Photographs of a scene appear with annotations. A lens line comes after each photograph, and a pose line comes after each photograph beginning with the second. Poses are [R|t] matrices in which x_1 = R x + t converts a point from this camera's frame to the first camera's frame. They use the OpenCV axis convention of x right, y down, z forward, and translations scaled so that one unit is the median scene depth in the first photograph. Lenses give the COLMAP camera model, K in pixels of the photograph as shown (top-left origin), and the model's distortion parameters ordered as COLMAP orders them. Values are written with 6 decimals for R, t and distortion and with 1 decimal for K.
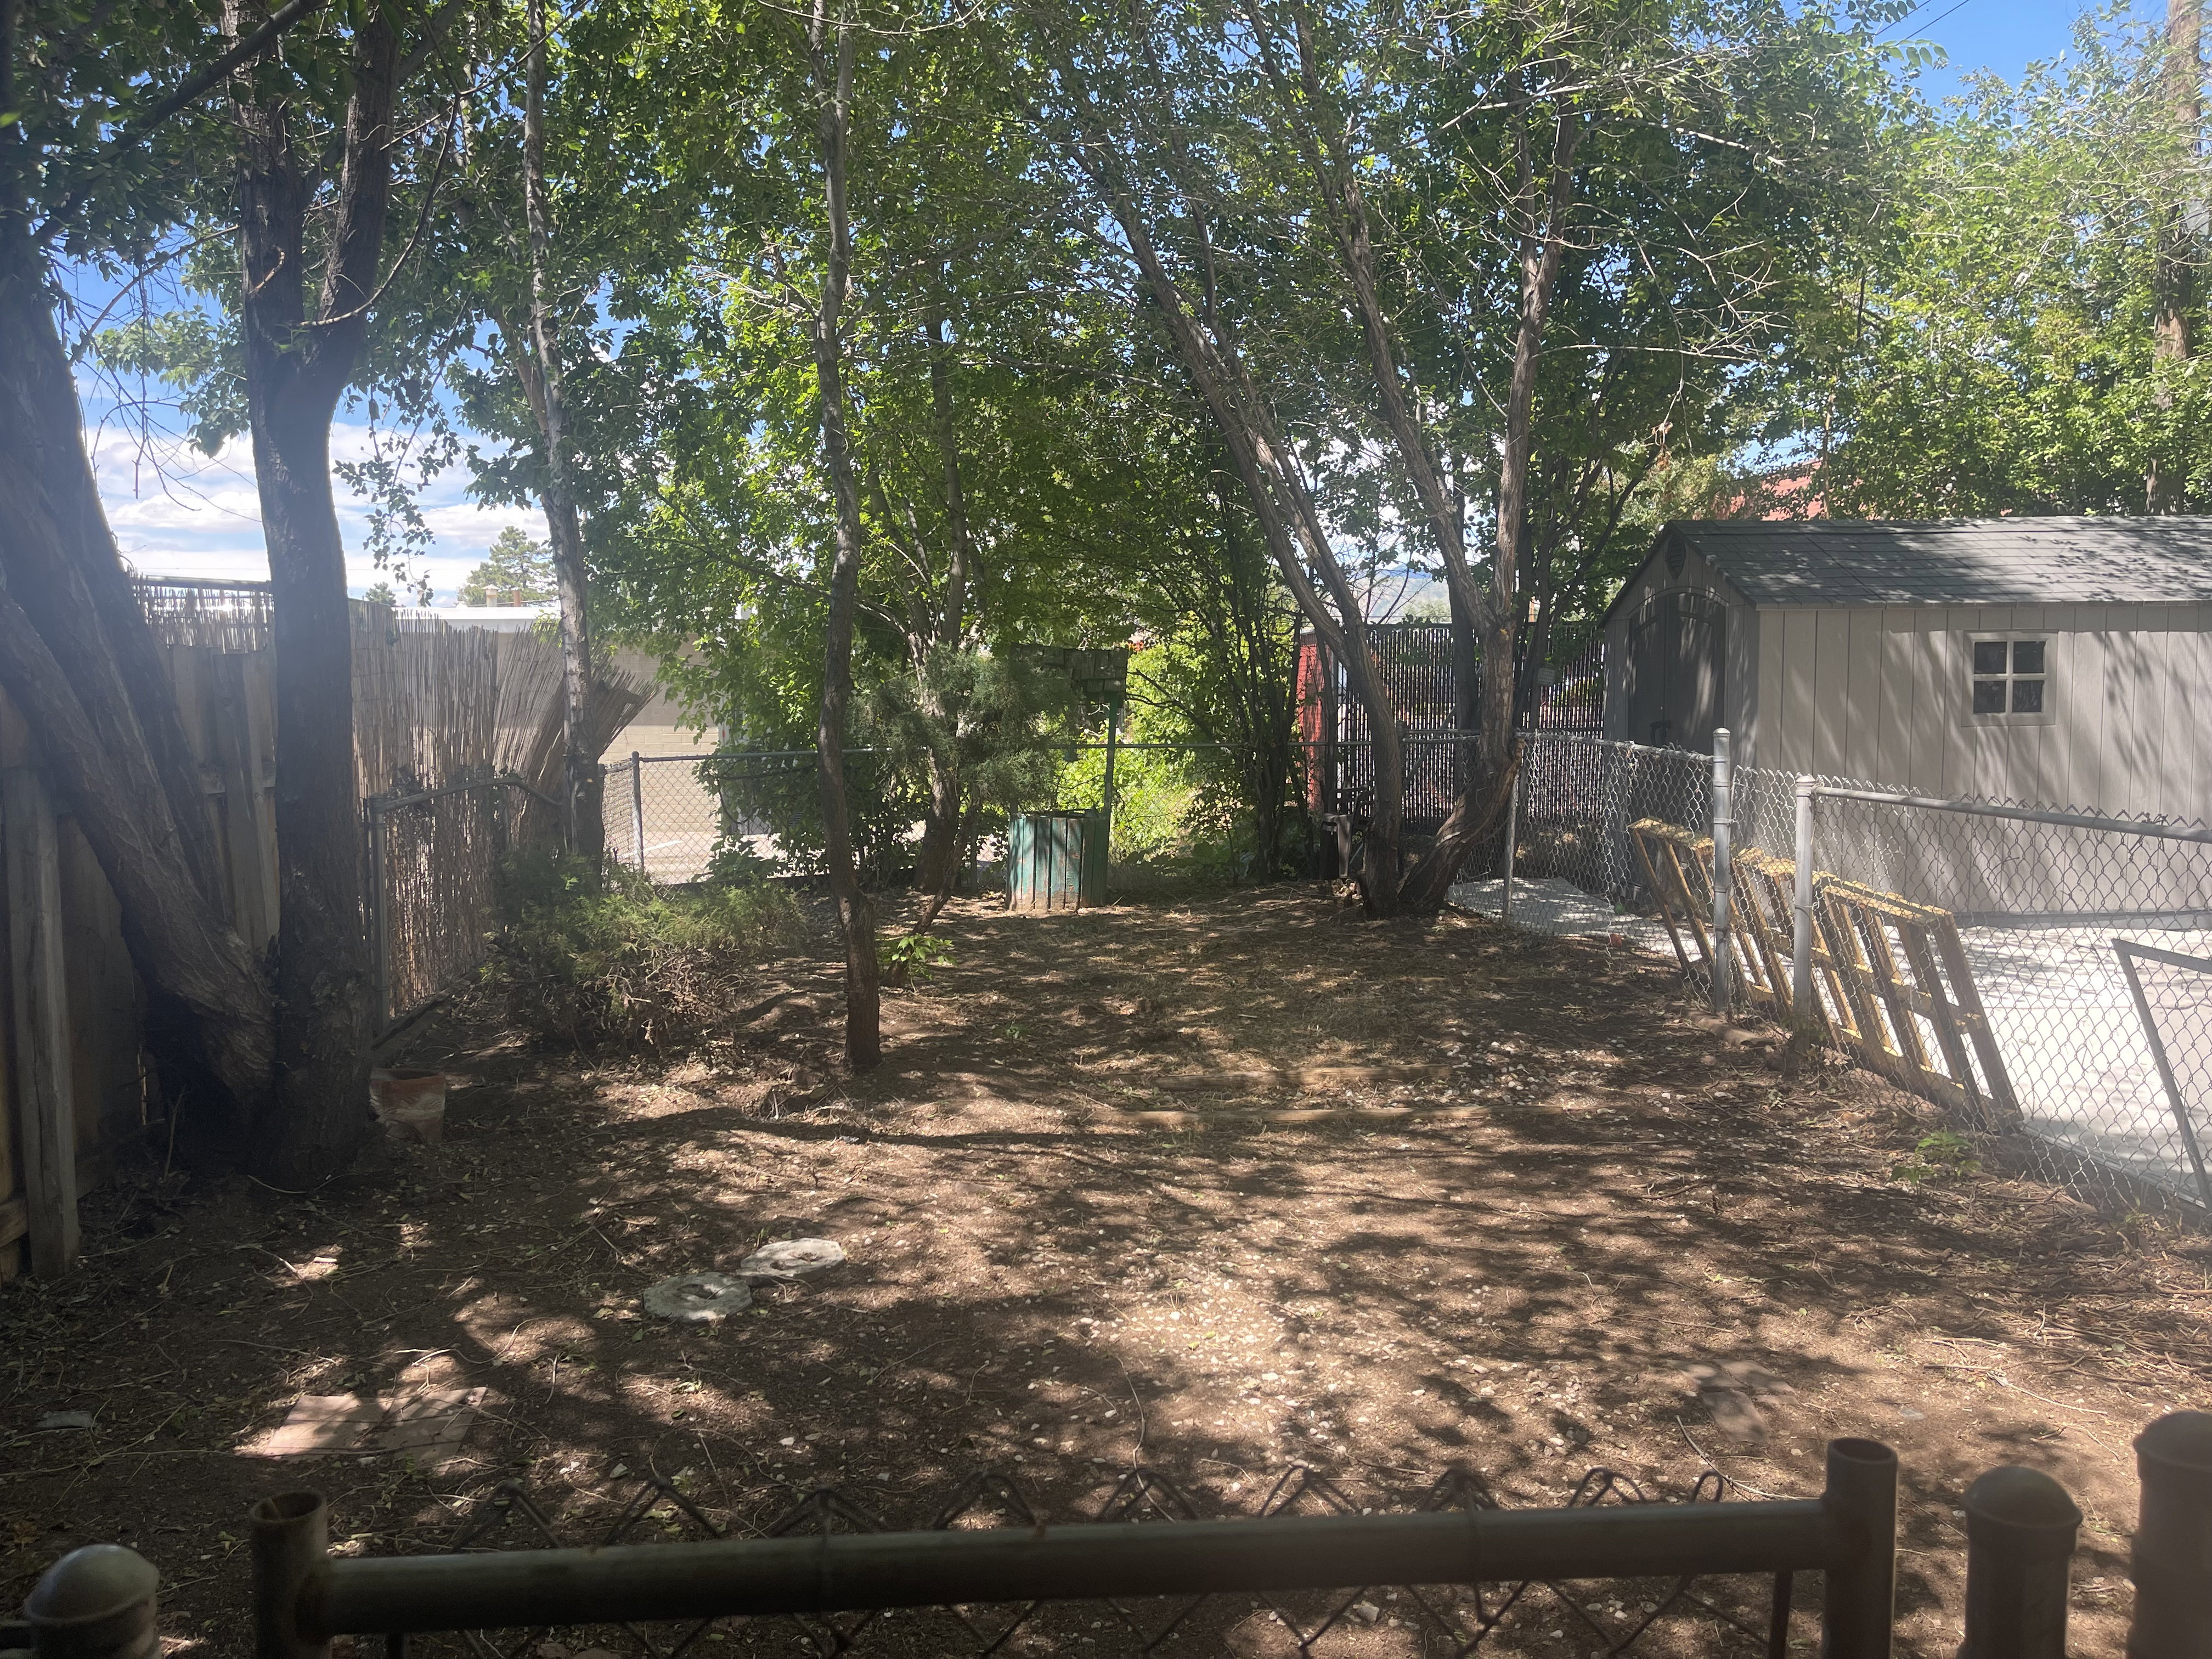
lens RADIAL K [[1661.3, 0, 1105.9], [0, 1661.3, 837.8], [0, 0, 1]] dist [0.039486, -0.040452]
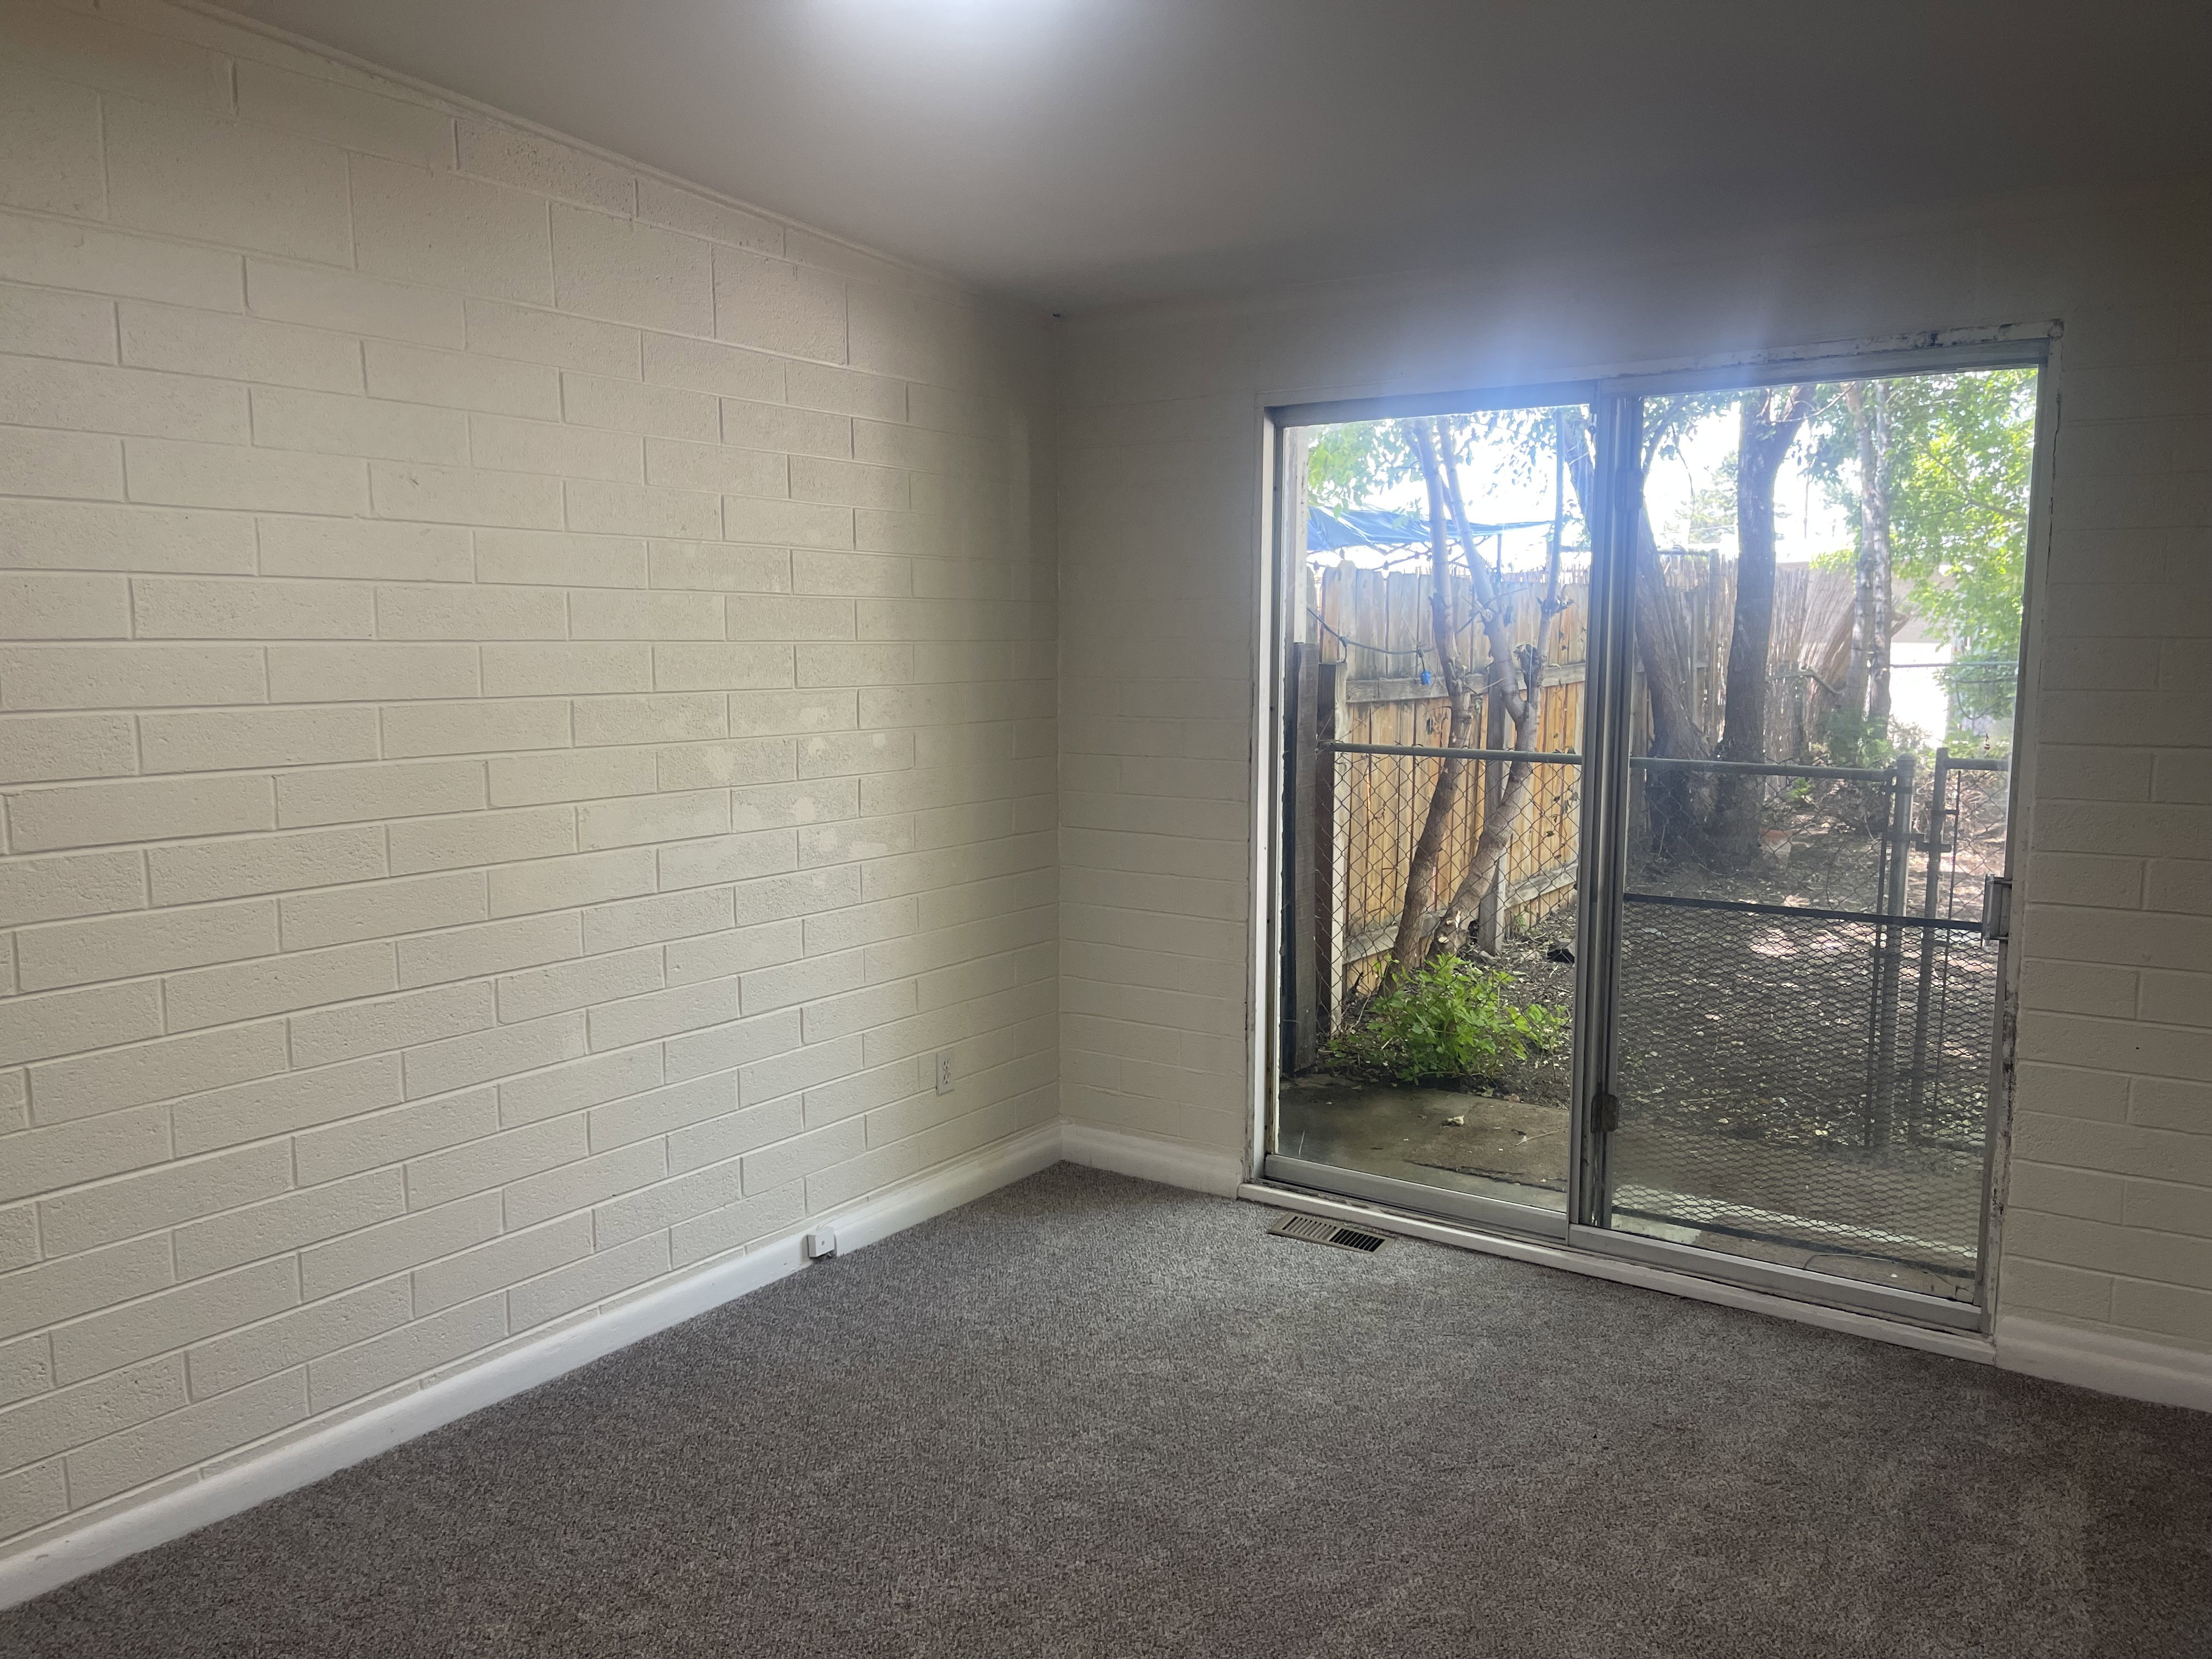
lens RADIAL K [[1661.3, 0, 1099.1], [0, 1661.3, 840.1], [0, 0, 1]] dist [0.039486, -0.040452]
pose [[0.773781, 0.081768, -0.628154, 0.081986], [-0.051869, 0.996483, 0.065819, 0.042829], [0.631326, -0.018348, 0.775300, -0.474927]]
